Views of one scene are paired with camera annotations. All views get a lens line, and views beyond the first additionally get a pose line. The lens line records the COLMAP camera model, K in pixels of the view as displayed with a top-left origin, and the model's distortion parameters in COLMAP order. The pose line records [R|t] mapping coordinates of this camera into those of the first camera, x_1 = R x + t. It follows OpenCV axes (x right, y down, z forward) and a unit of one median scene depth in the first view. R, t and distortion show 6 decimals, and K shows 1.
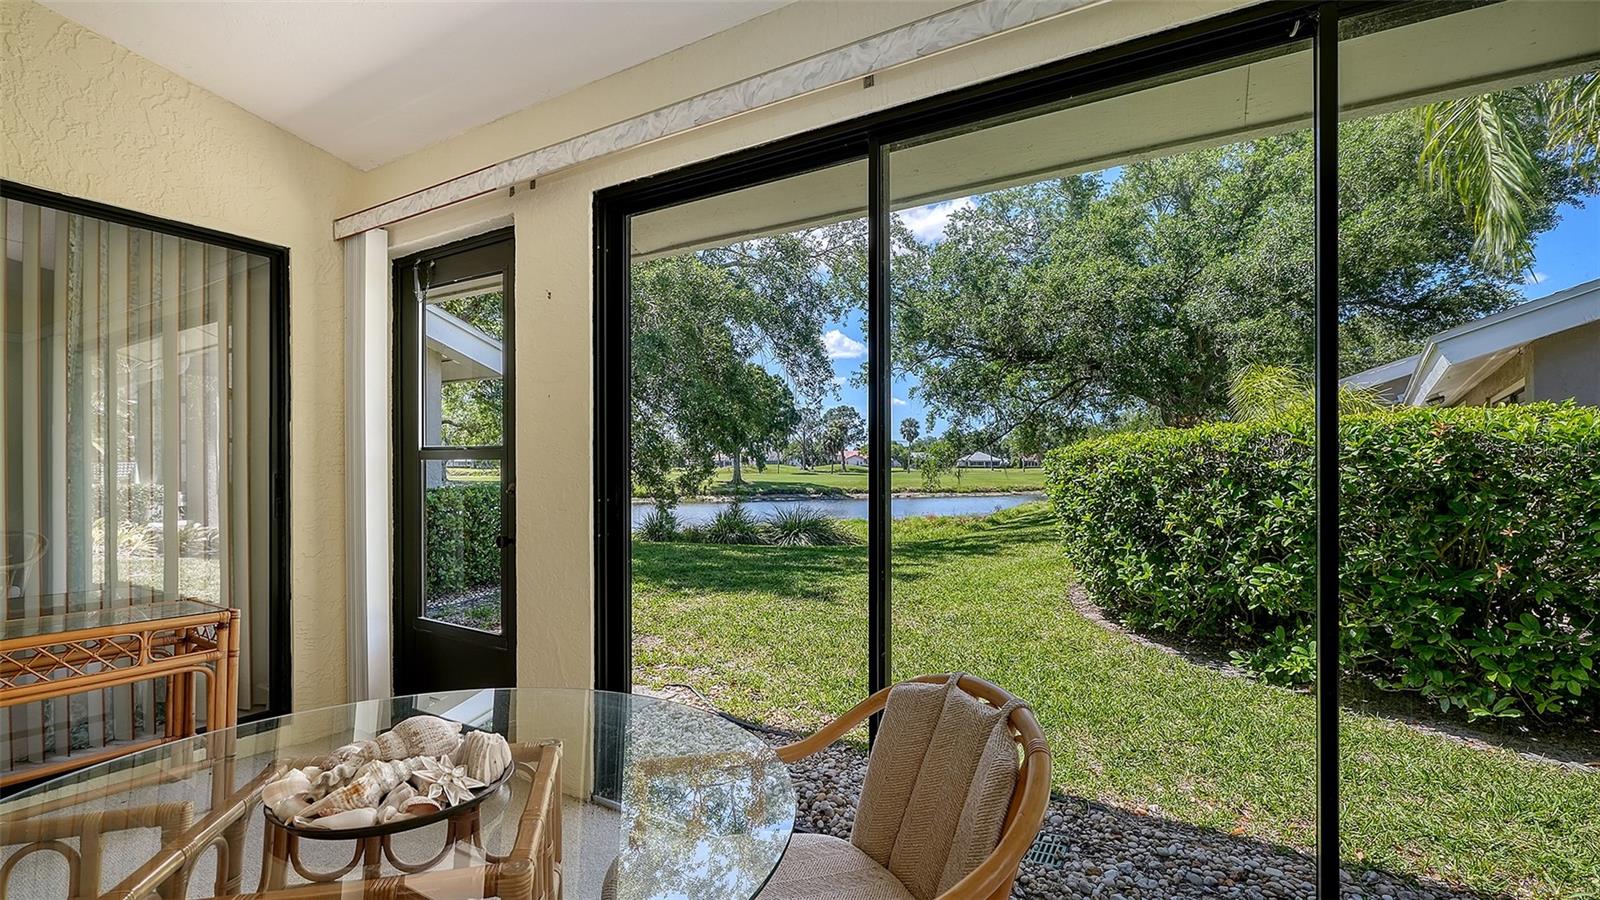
lens RADIAL K [[683.3, 0, 796.4], [0, 683.3, 463.8], [0, 0, 1]] dist [-0.004306, 0.001134]
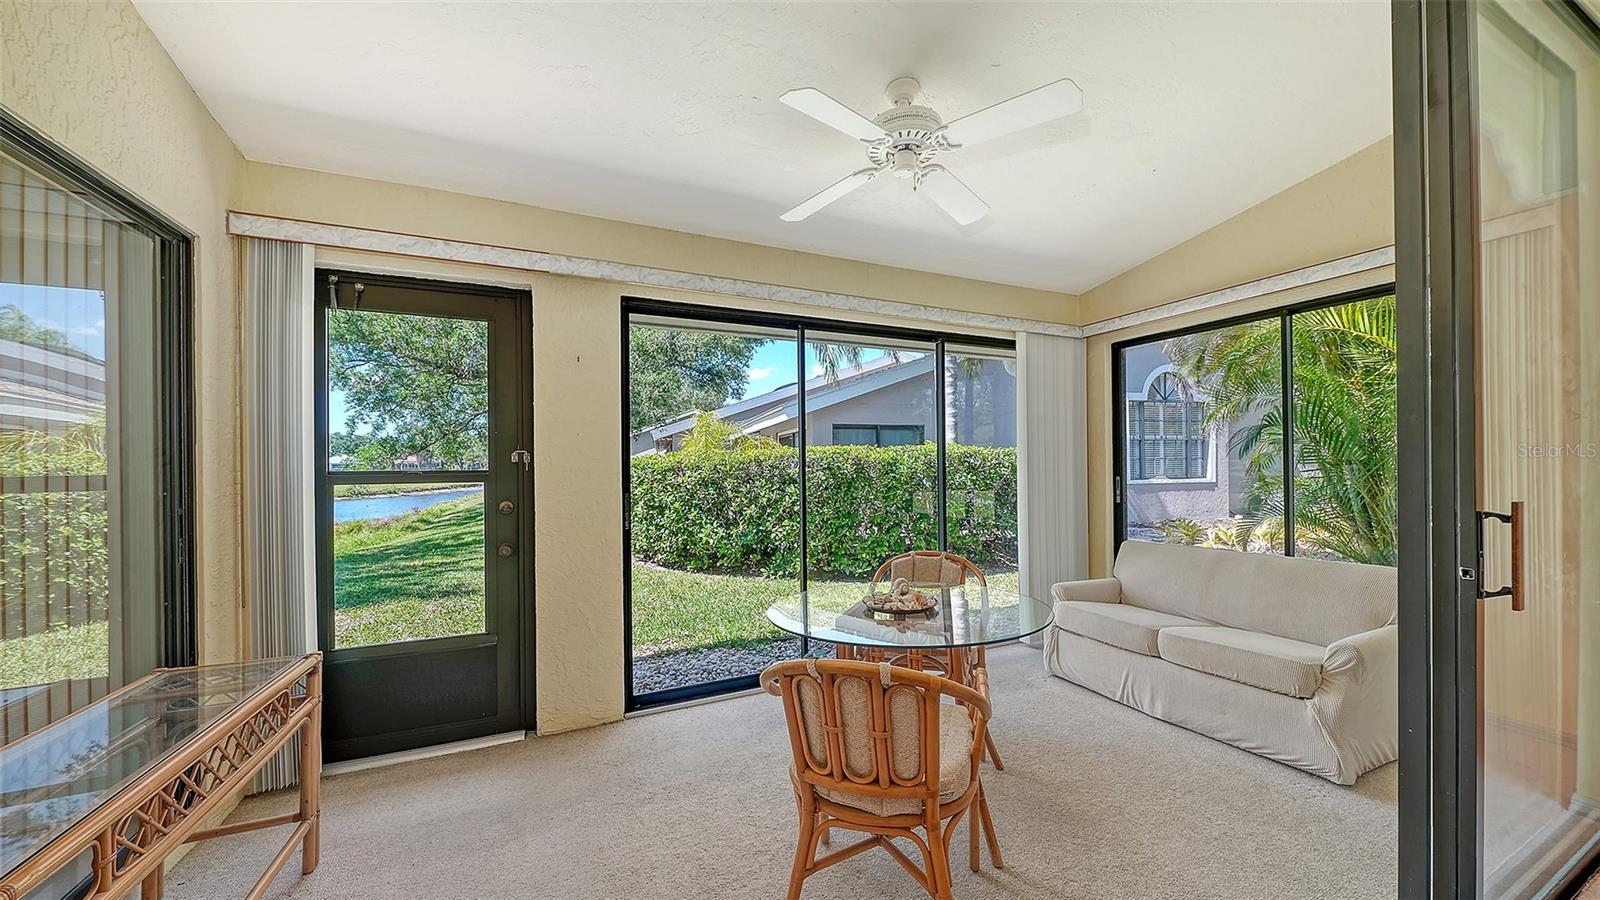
lens RADIAL K [[557.6, 0, 801.7], [0, 557.6, 460.3], [0, 0, 1]] dist [-0.006565, 0.000084]
pose [[0.576476, -0.000909, 0.817114, -0.127763], [0.007508, 0.999963, -0.004185, -0.004939], [-0.817080, 0.008547, 0.576461, 0.000898]]
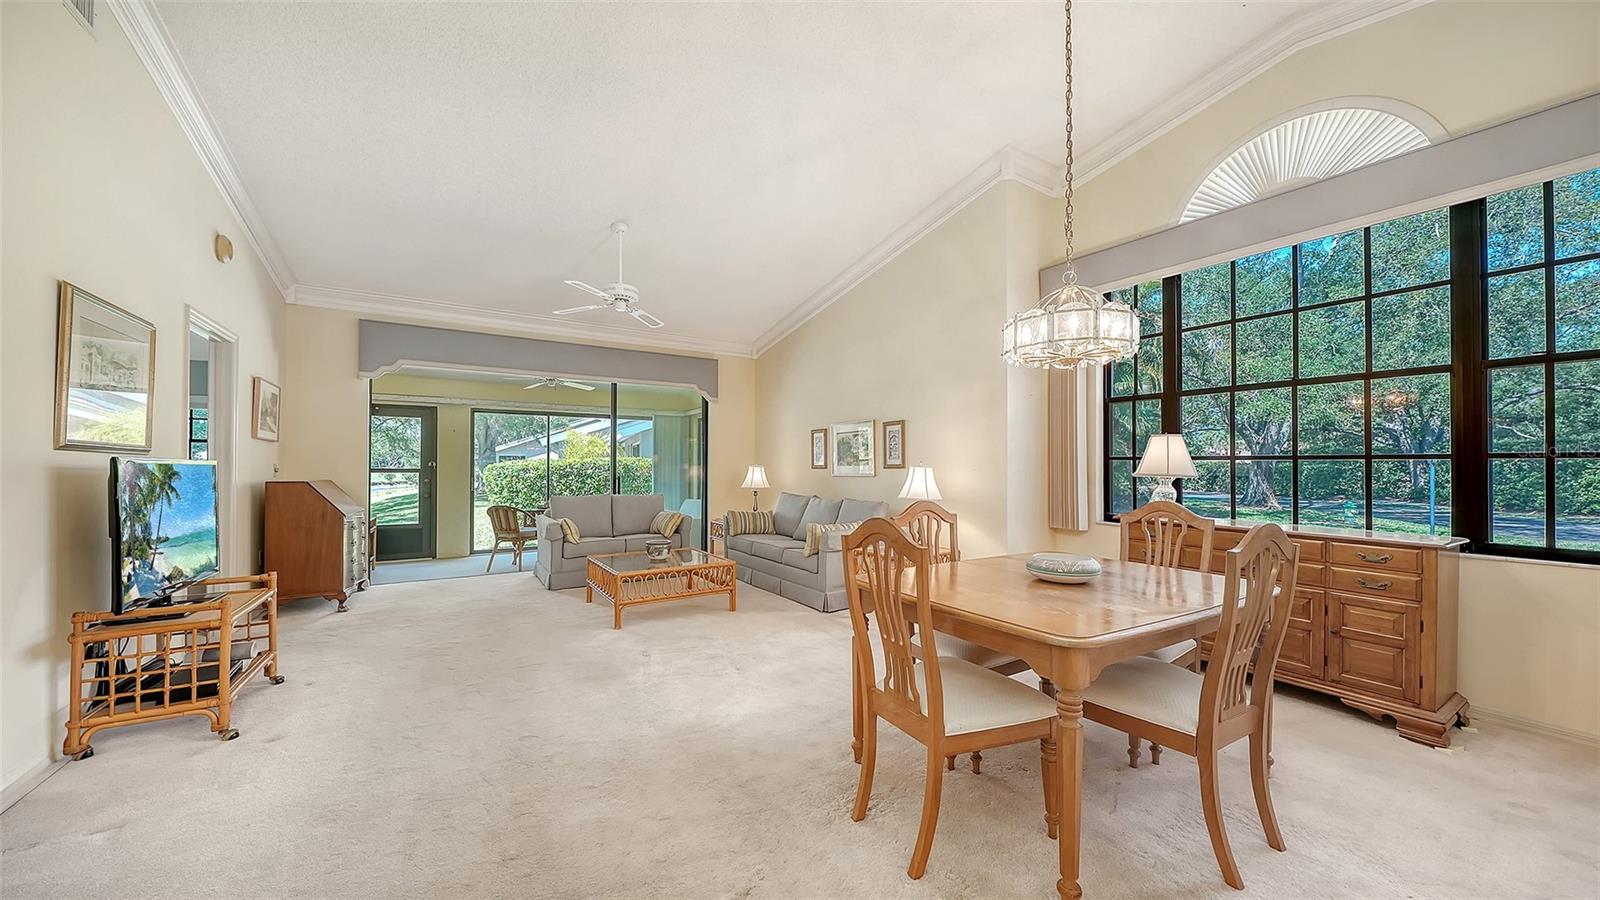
lens RADIAL K [[557.6, 0, 801.2], [0, 557.6, 462.1], [0, 0, 1]] dist [-0.006565, 0.000084]
pose [[0.466559, 0.006328, 0.884467, -0.286472], [-0.004328, 0.999979, -0.004871, -0.007736], [-0.884479, -0.001555, 0.466577, -0.286482]]
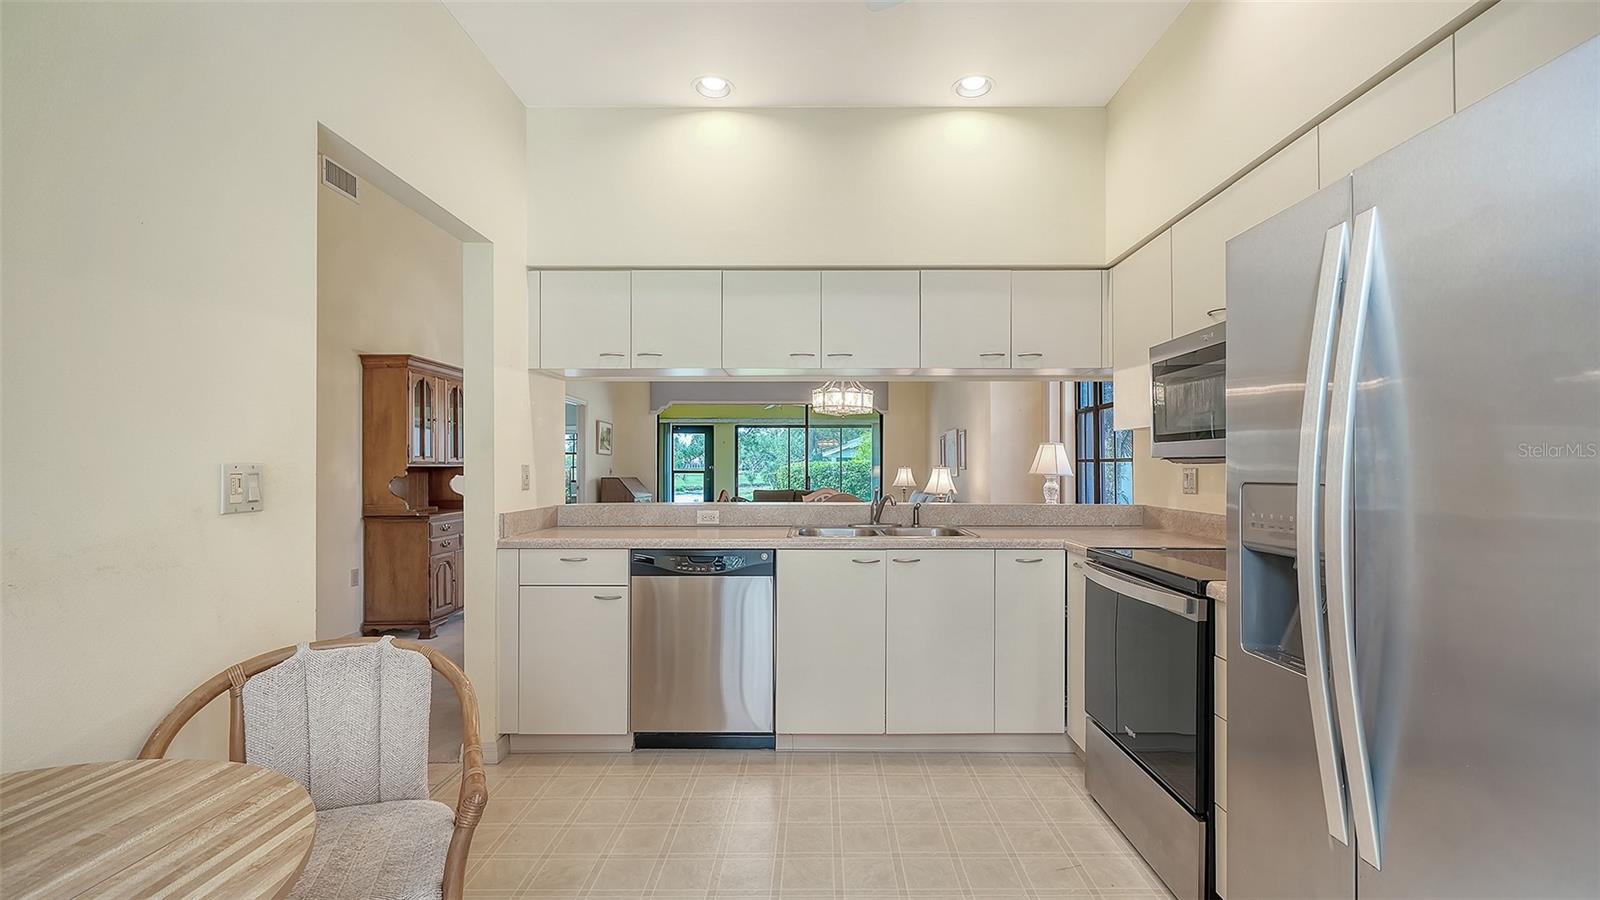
lens RADIAL K [[683.3, 0, 826.2], [0, 683.3, 460.9], [0, 0, 1]] dist [-0.004306, 0.001134]
pose [[0.860892, 0.001133, 0.508787, -0.302785], [0.002411, 0.999977, -0.006308, -0.008750], [-0.508783, 0.006657, 0.860869, -0.505570]]
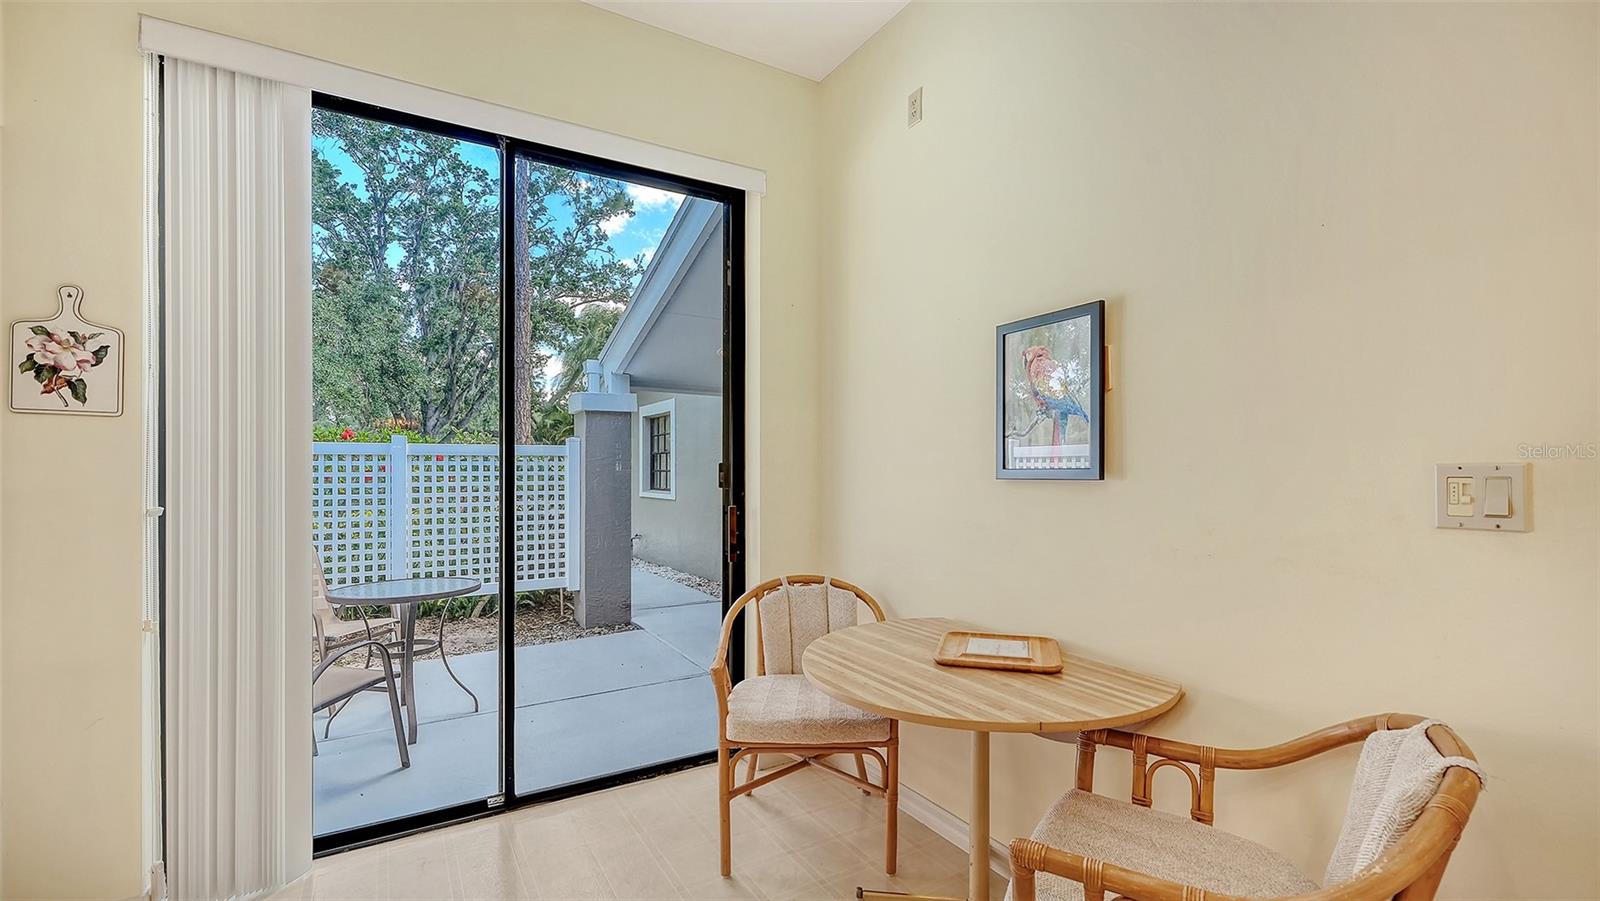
lens RADIAL K [[683.3, 0, 810.0], [0, 683.3, 476.7], [0, 0, 1]] dist [-0.004306, 0.001134]
pose [[-0.480479, 0.008252, -0.876967, -0.243081], [-0.000301, 0.999954, 0.009574, -0.008459], [0.877006, 0.004864, -0.480454, -0.424172]]
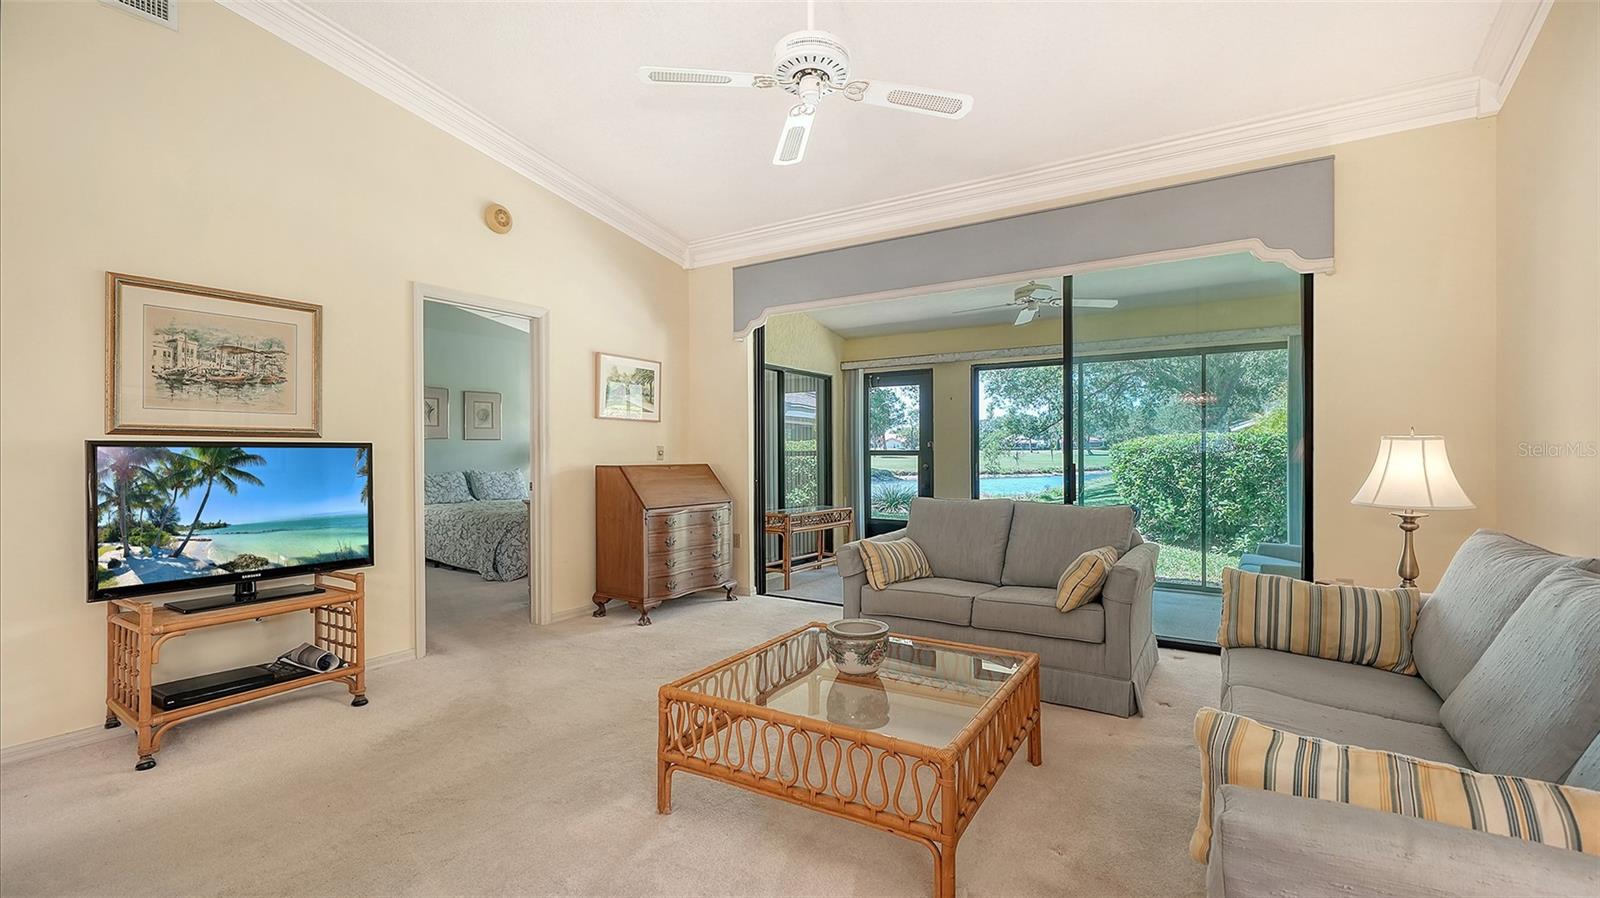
lens RADIAL K [[683.3, 0, 798.9], [0, 683.3, 451.2], [0, 0, 1]] dist [-0.004306, 0.001134]
pose [[0.998946, -0.007596, -0.045260, -0.110515], [0.007865, 0.999952, 0.005776, -0.006050], [0.045214, -0.006126, 0.998959, -0.240534]]
